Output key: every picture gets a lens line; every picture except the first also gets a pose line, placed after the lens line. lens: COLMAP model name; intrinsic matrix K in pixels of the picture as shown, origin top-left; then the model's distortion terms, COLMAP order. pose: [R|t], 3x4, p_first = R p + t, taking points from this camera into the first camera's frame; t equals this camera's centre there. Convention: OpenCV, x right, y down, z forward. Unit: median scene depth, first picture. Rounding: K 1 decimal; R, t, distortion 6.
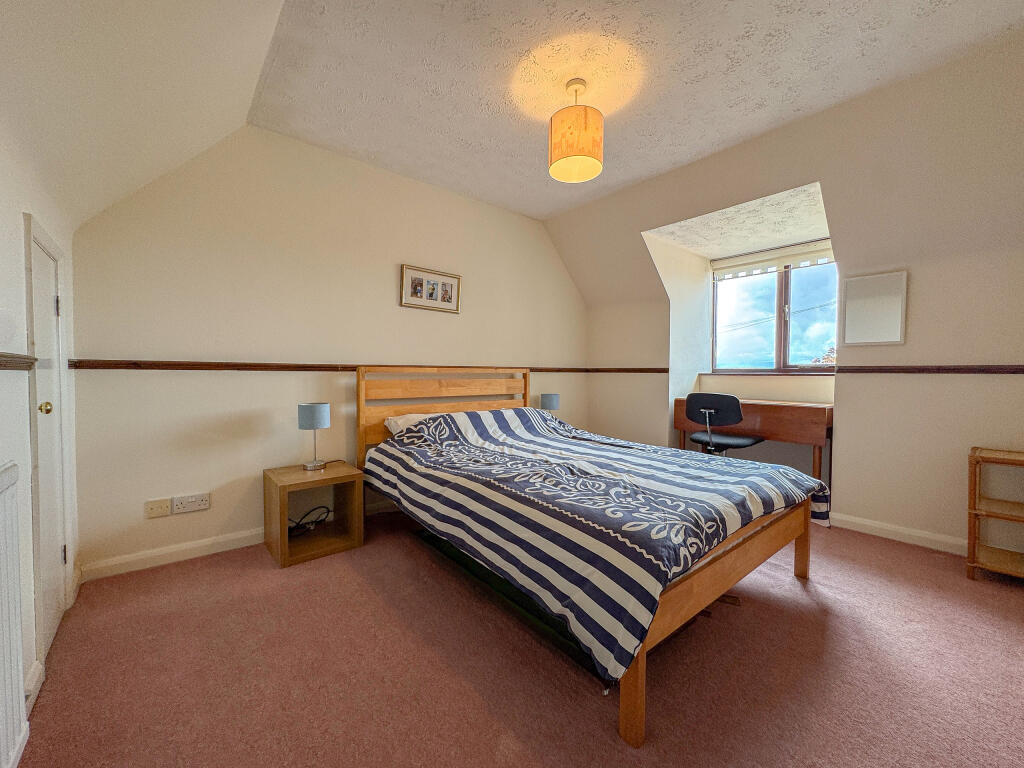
lens RADIAL K [[409.6, 0, 512.0], [0, 409.6, 384.0], [0, 0, 1]] dist [0.000077, -0.000059]
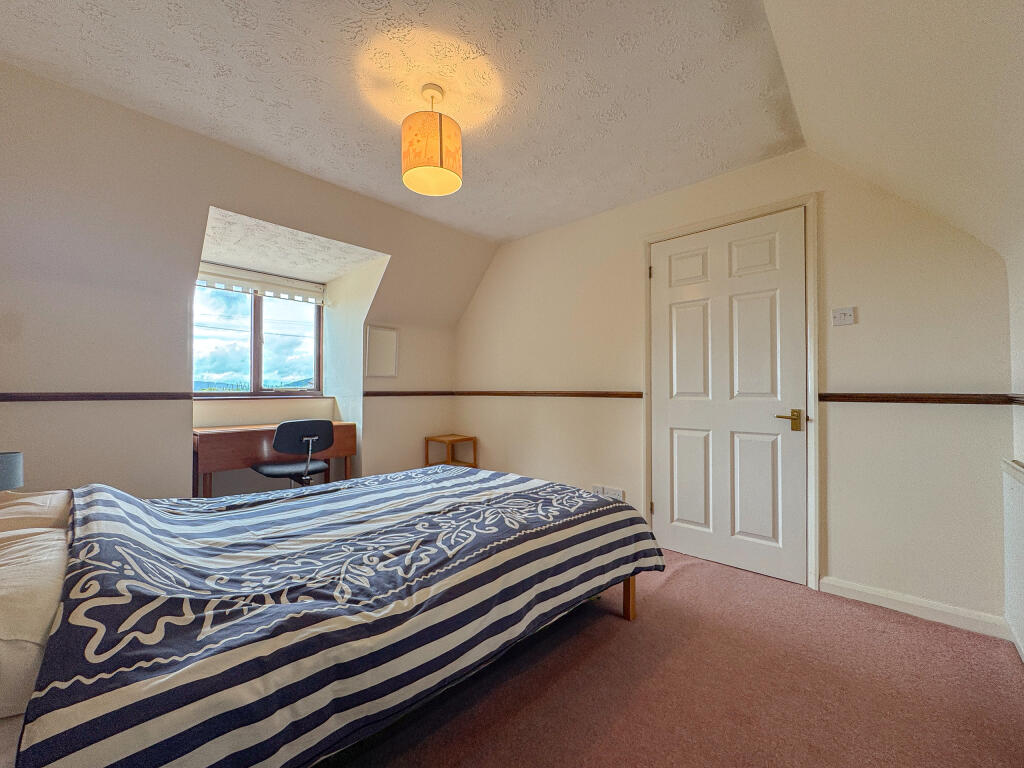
lens RADIAL K [[409.6, 0, 512.0], [0, 409.6, 384.0], [0, 0, 1]] dist [0.000077, -0.000059]
pose [[-0.117836, 0.009806, 0.992985, -0.607436], [0.030490, 0.999516, -0.006252, -0.048503], [-0.992565, 0.029539, -0.118078, 0.748601]]
